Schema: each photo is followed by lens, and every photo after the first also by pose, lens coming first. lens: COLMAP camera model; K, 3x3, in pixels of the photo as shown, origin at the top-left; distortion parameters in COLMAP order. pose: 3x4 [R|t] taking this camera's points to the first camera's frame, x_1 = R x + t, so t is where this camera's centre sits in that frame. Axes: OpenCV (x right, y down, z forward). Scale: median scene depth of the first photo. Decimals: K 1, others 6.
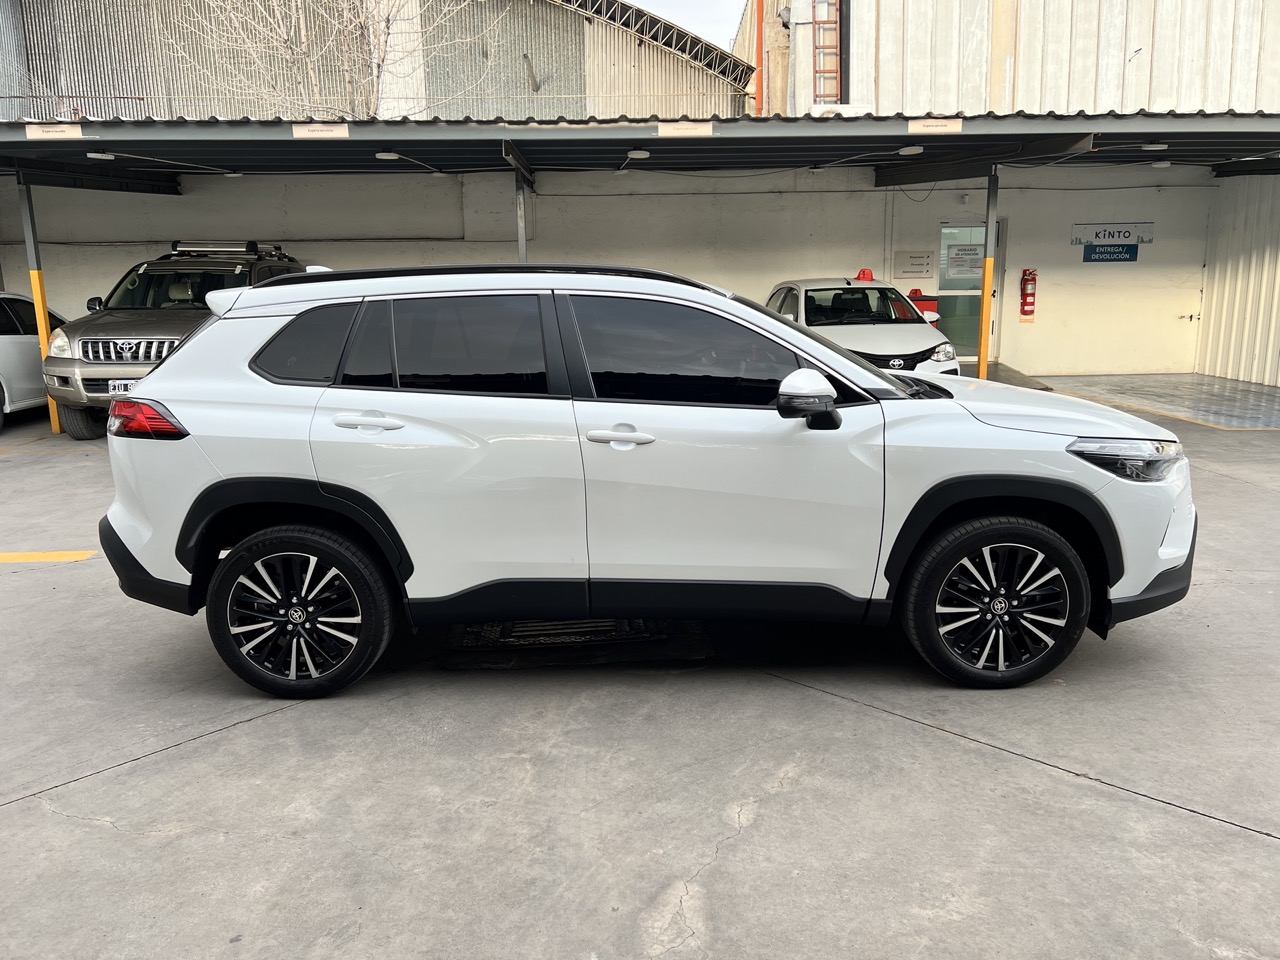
lens RADIAL K [[962.4, 0, 641.6], [0, 962.4, 471.5], [0, 0, 1]] dist [0.064812, -0.079029]
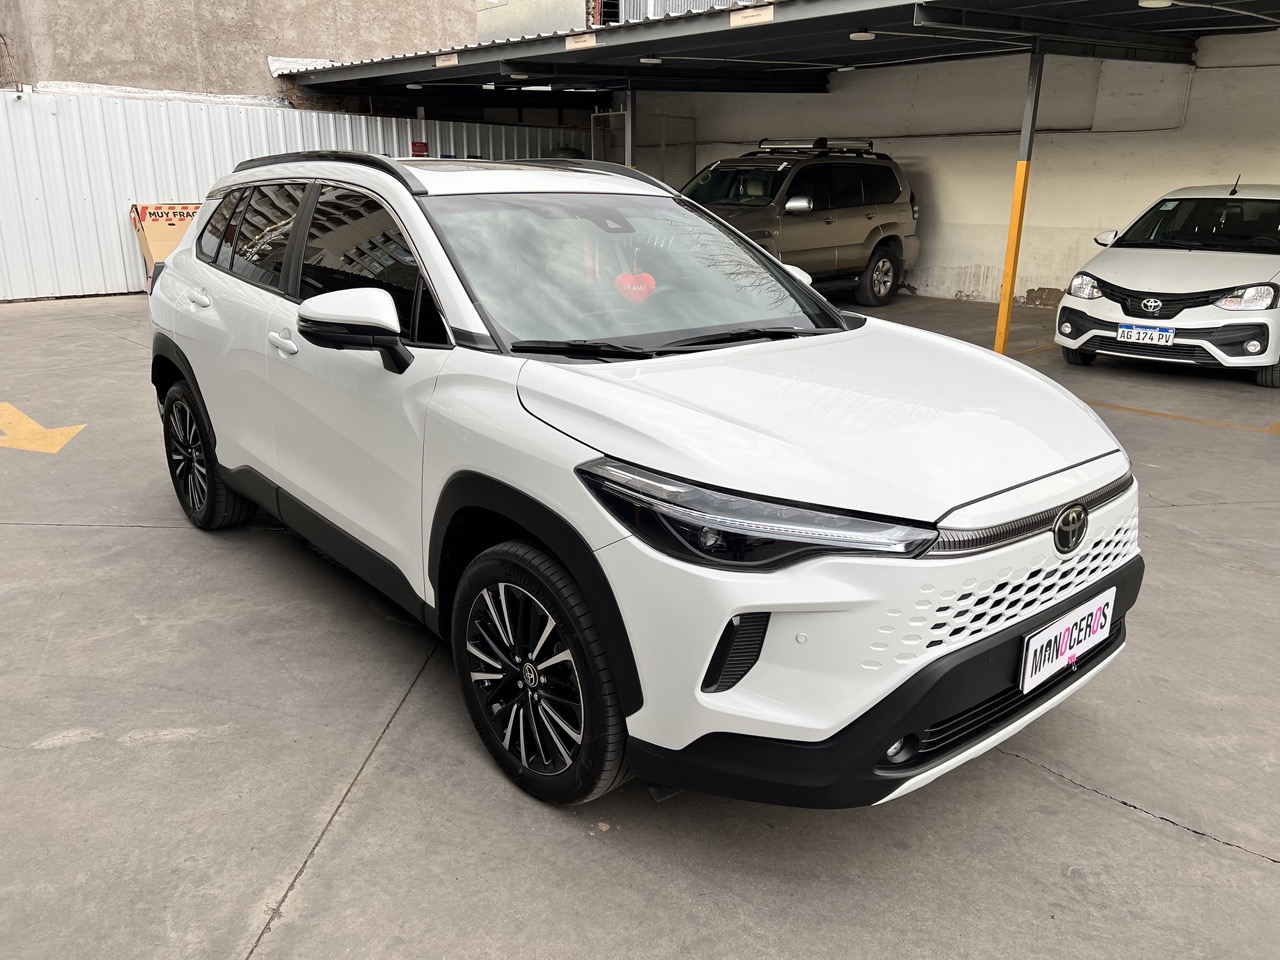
lens RADIAL K [[962.4, 0, 641.6], [0, 962.4, 471.5], [0, 0, 1]] dist [0.064812, -0.079029]
pose [[0.656372, 0.234977, -0.716911, 0.896935], [-0.165467, 0.971960, 0.167078, -0.128335], [0.736068, 0.008960, 0.676848, 0.621992]]
